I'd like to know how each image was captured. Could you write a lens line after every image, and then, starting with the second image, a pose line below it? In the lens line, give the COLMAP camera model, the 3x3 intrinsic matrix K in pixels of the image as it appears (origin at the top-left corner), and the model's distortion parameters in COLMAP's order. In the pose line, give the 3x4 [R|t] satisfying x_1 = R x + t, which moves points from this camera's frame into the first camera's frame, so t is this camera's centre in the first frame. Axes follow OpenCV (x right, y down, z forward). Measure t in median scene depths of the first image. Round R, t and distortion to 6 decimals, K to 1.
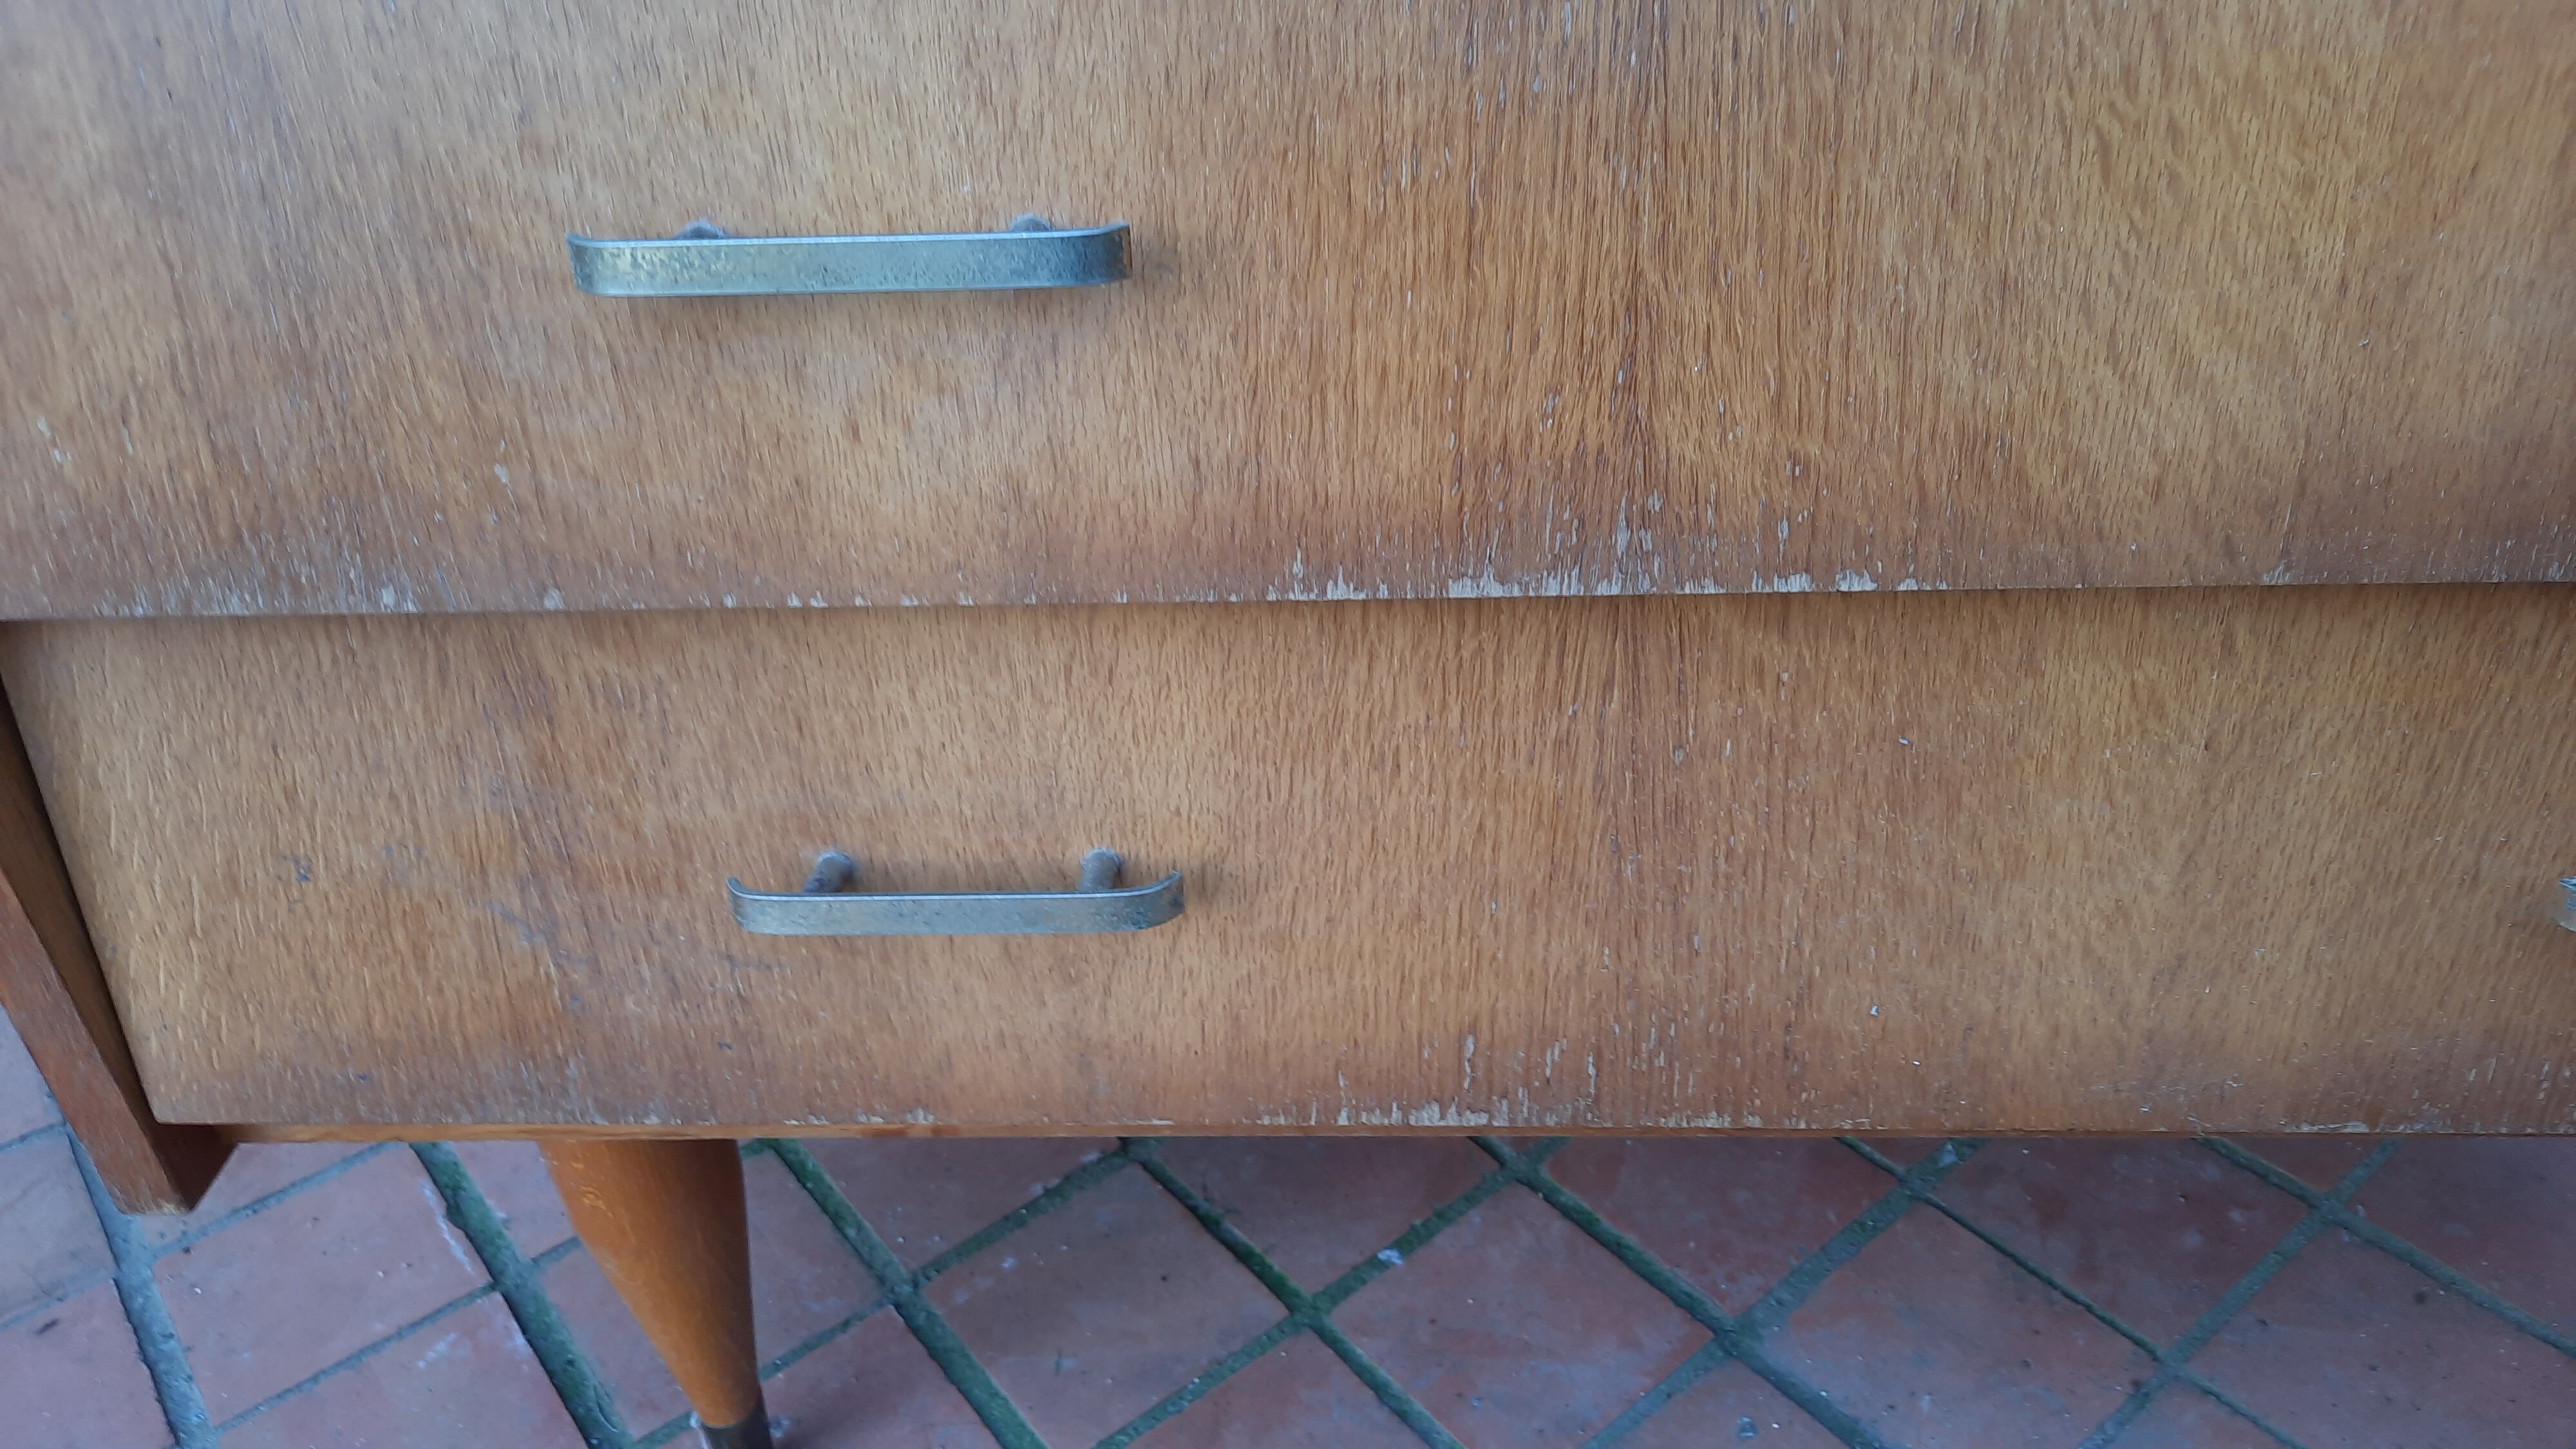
lens RADIAL K [[1886.5, 0, 1288.0], [0, 1886.5, 724.5], [0, 0, 1]] dist [0.039062, -0.044194]
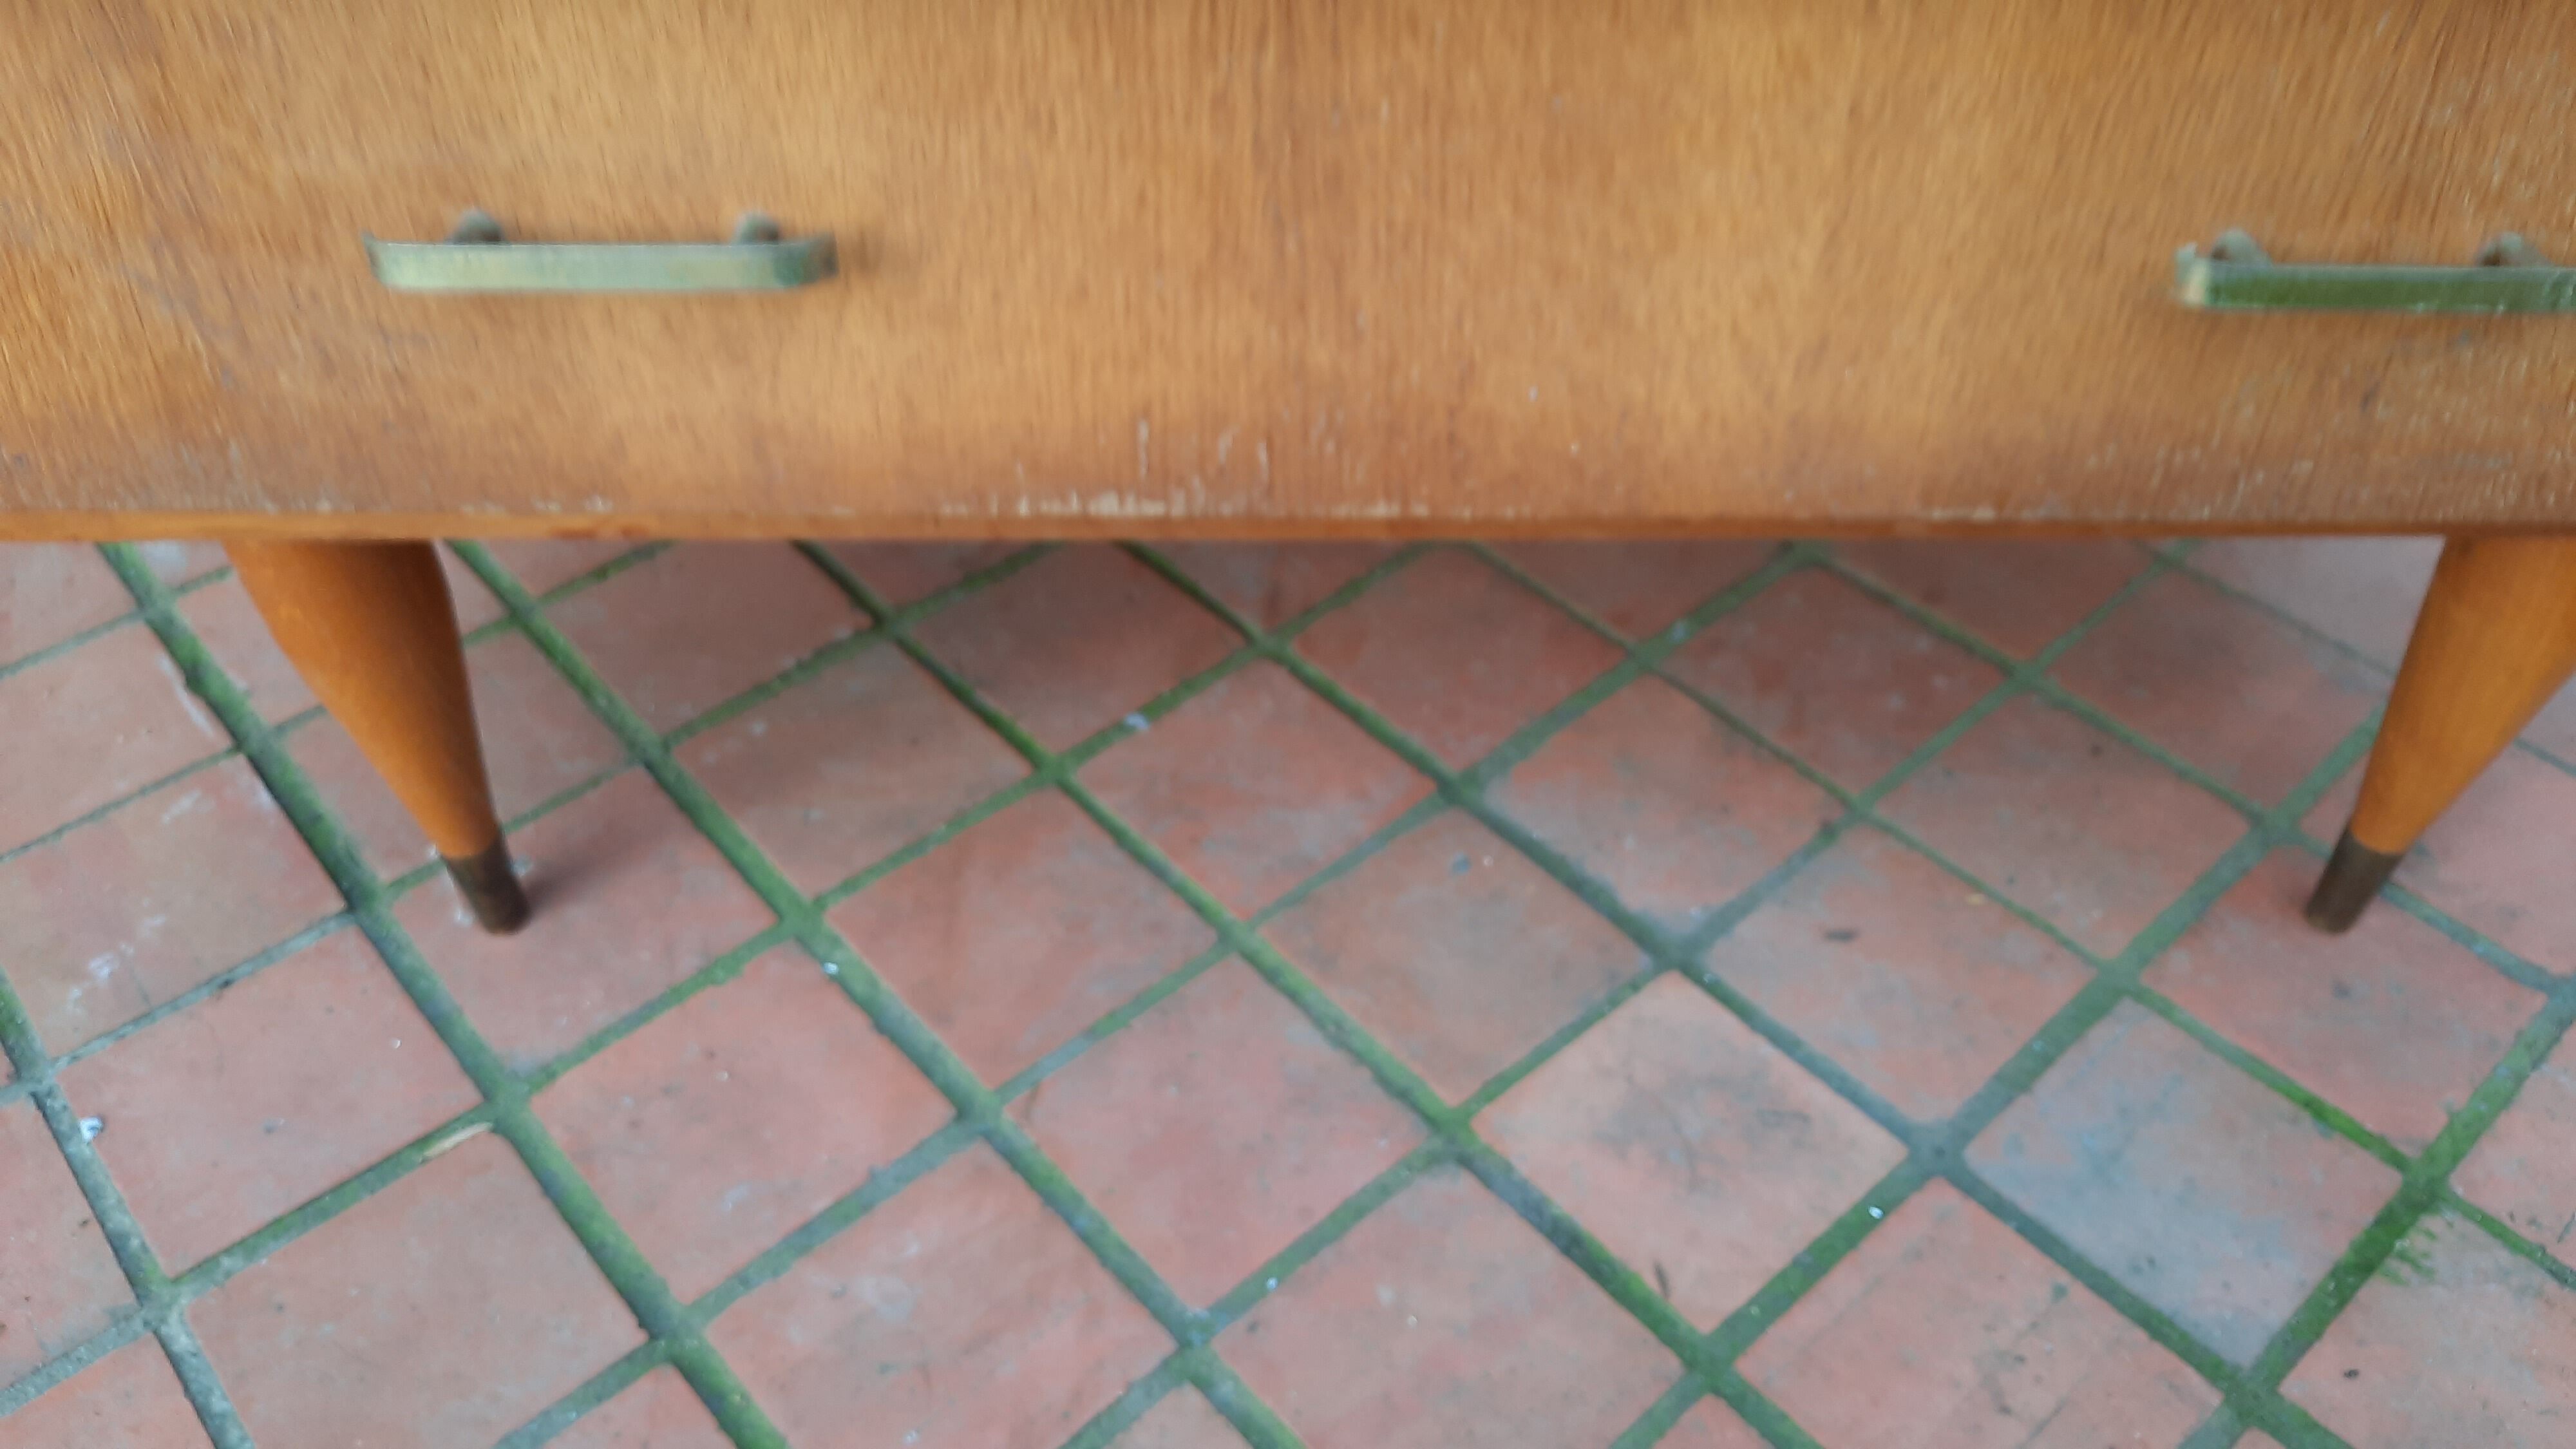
lens RADIAL K [[1918.3, 0, 1288.0], [0, 1918.3, 724.5], [0, 0, 1]] dist [0.031204, -0.050536]
pose [[0.997875, -0.004234, 0.065027, 0.107870], [-0.008215, 0.981751, 0.189991, 0.130119], [-0.064644, -0.190121, 0.979630, -0.047882]]
